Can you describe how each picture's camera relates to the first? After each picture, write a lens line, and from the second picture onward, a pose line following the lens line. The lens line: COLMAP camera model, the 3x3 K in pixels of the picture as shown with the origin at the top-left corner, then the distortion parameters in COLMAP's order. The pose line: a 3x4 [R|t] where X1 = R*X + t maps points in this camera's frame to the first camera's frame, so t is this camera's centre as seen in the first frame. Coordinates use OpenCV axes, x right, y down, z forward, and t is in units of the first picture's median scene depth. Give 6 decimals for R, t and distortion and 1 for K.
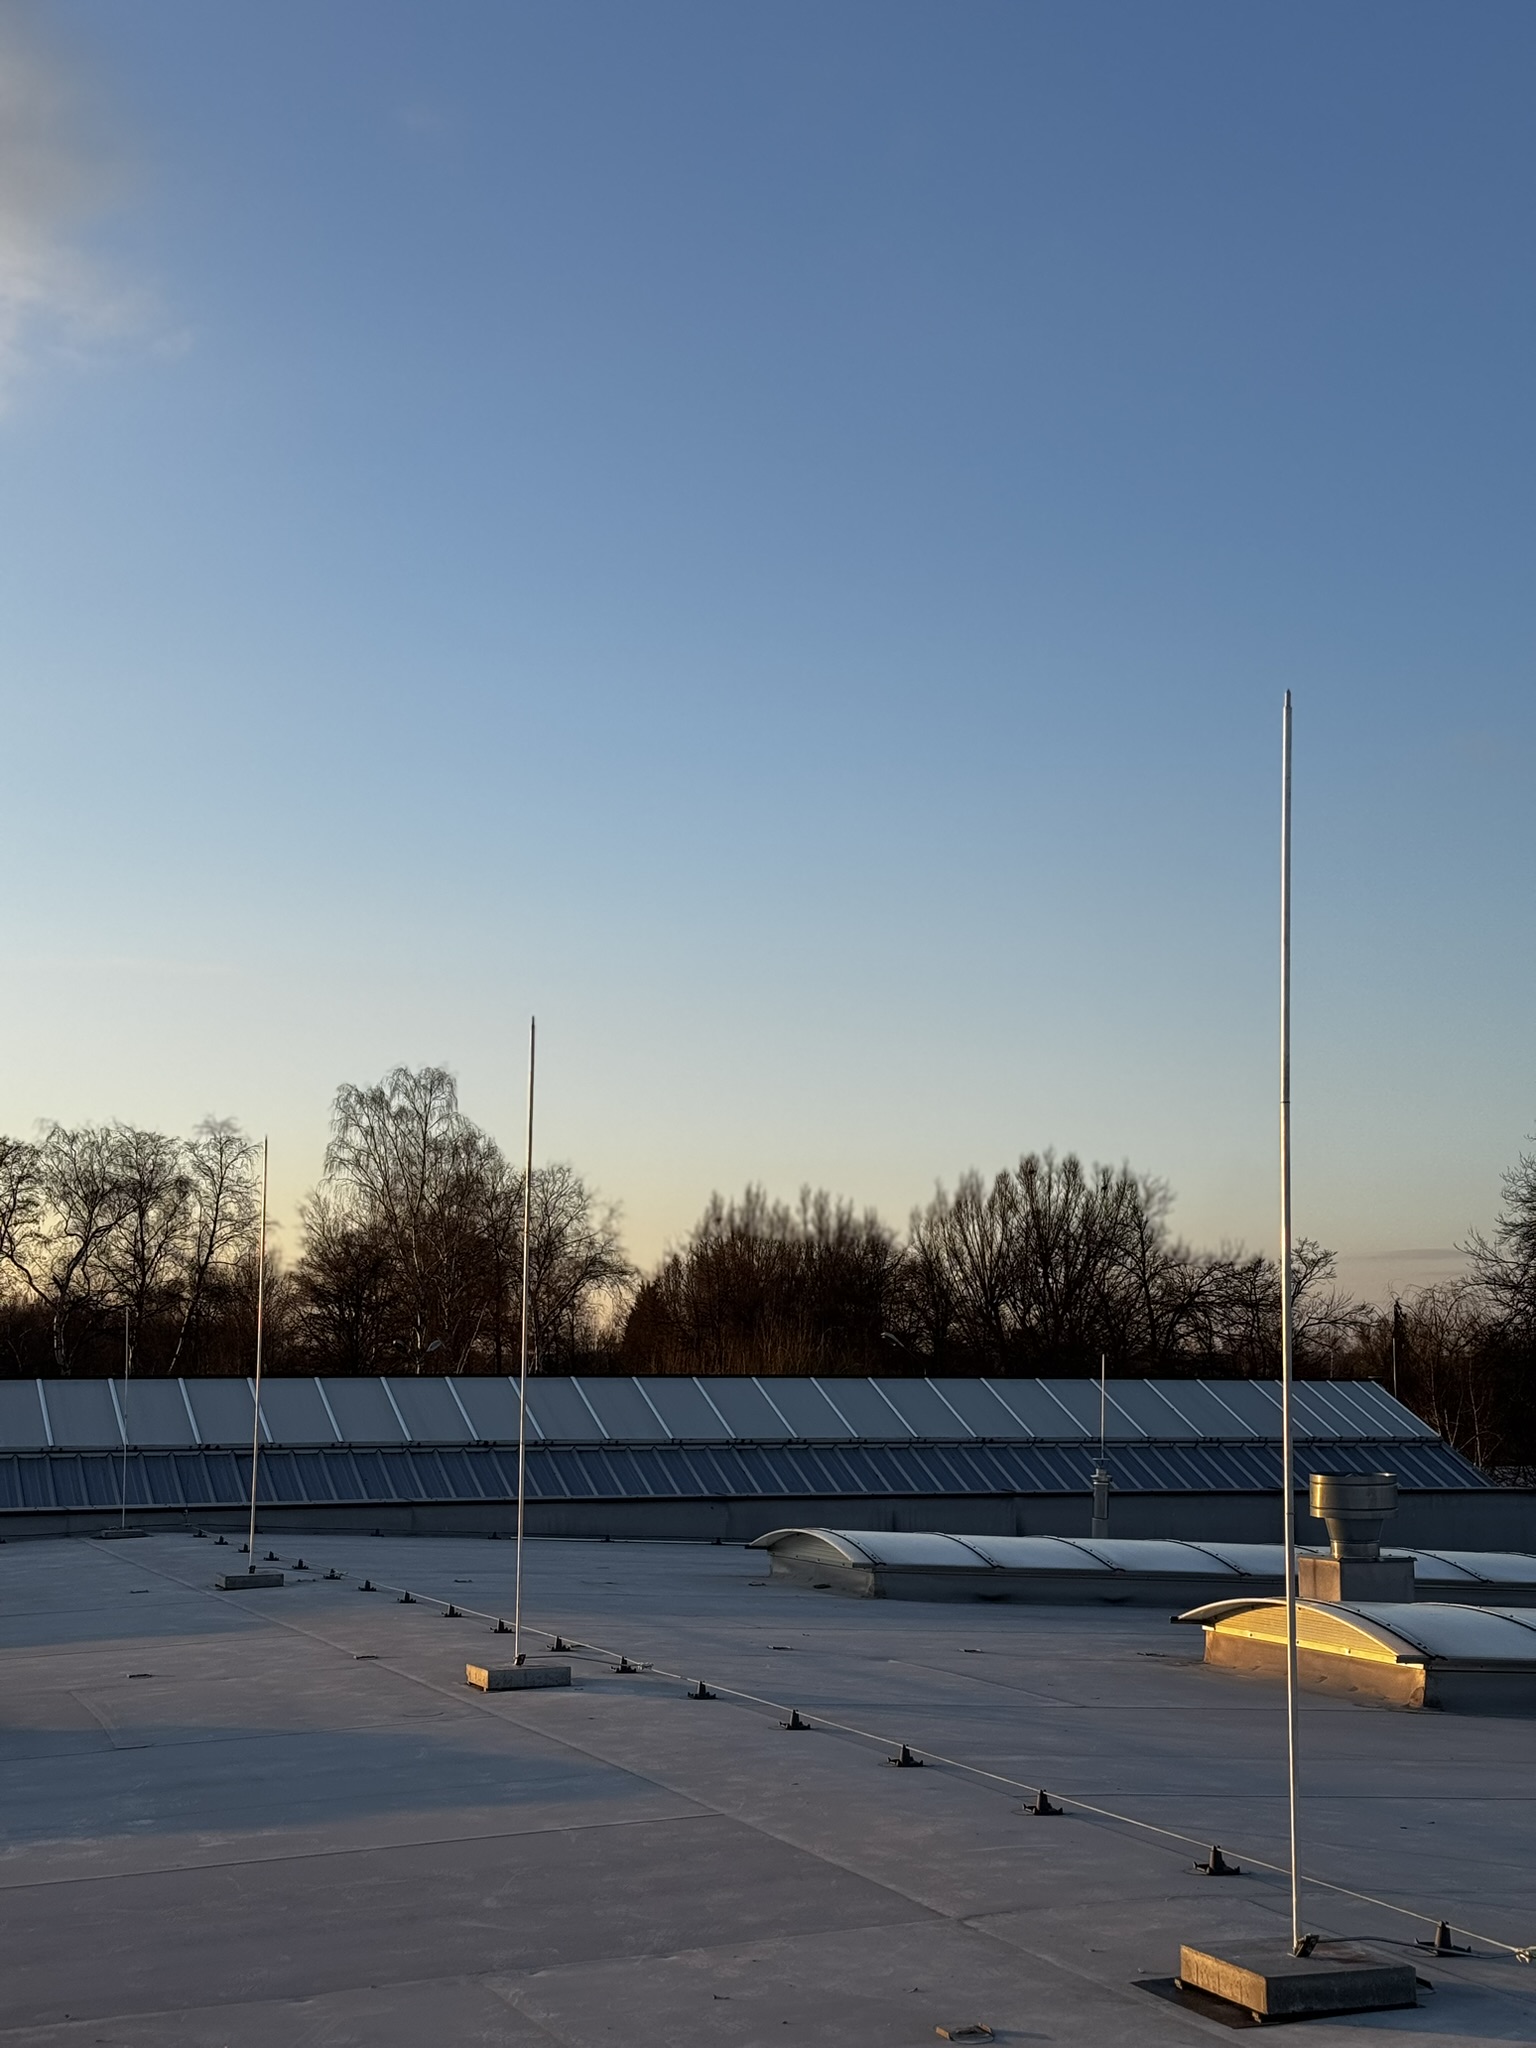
lens RADIAL K [[2818.7, 0, 771.1], [0, 2818.7, 1035.8], [0, 0, 1]] dist [0.140465, -0.124409]
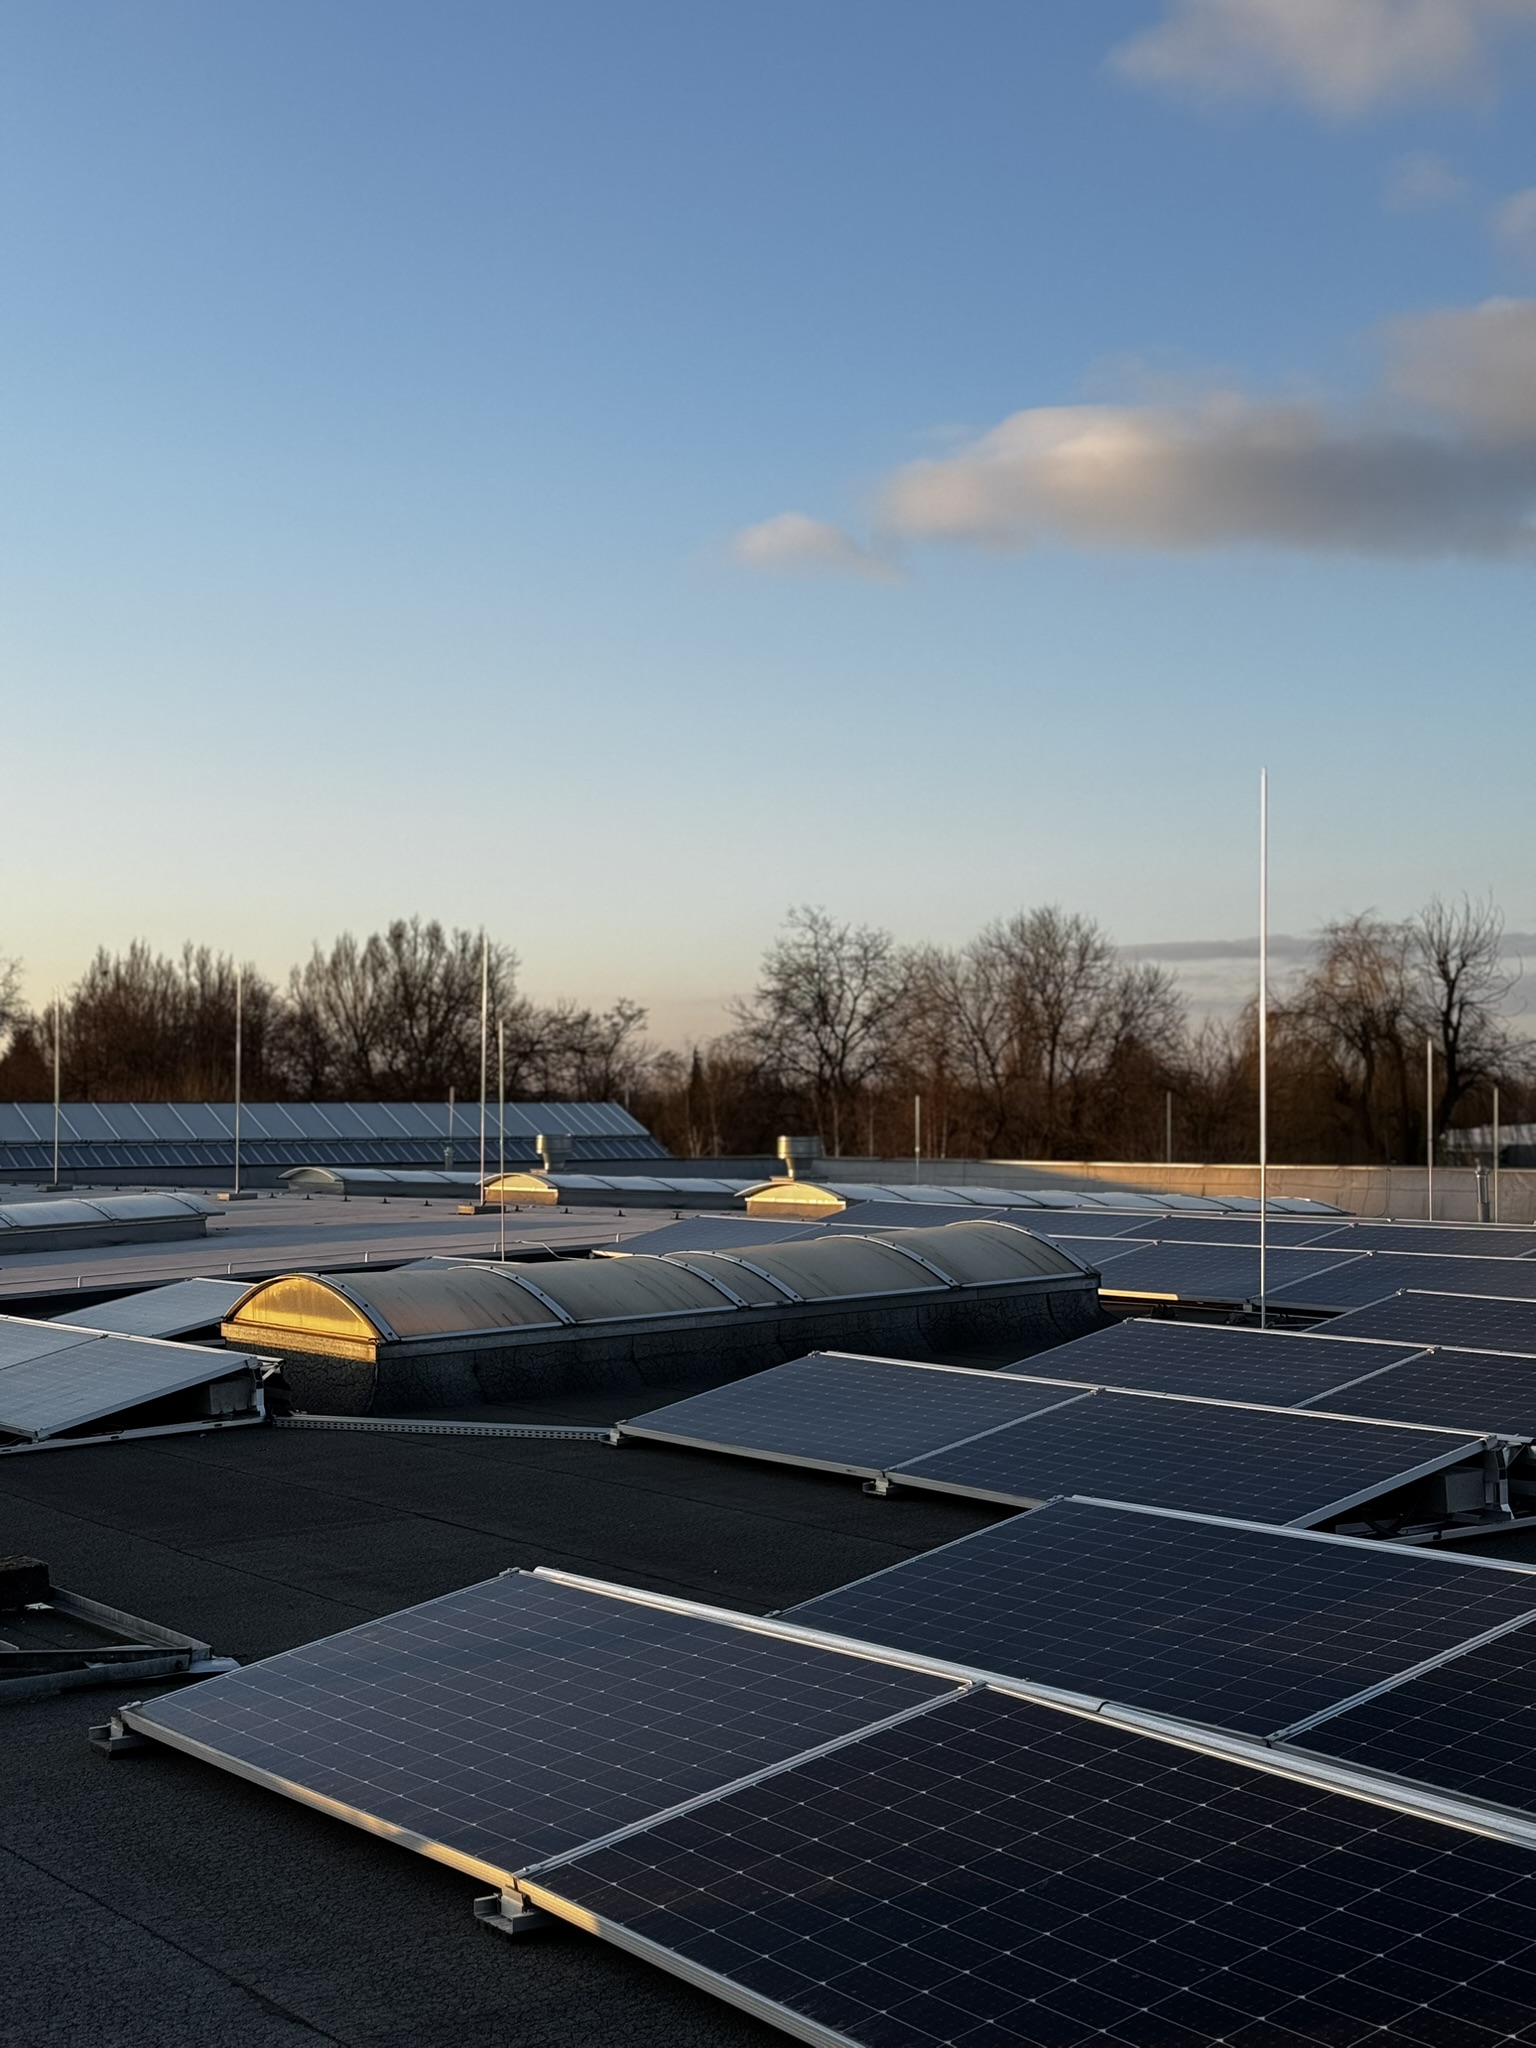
lens RADIAL K [[2818.7, 0, 771.1], [0, 2818.7, 1035.8], [0, 0, 1]] dist [0.140465, -0.124409]
pose [[0.974853, 0.000134, 0.222849, -0.016279], [-0.020346, 0.995877, 0.088405, -0.015862], [-0.221918, -0.090716, 0.970836, -0.150377]]
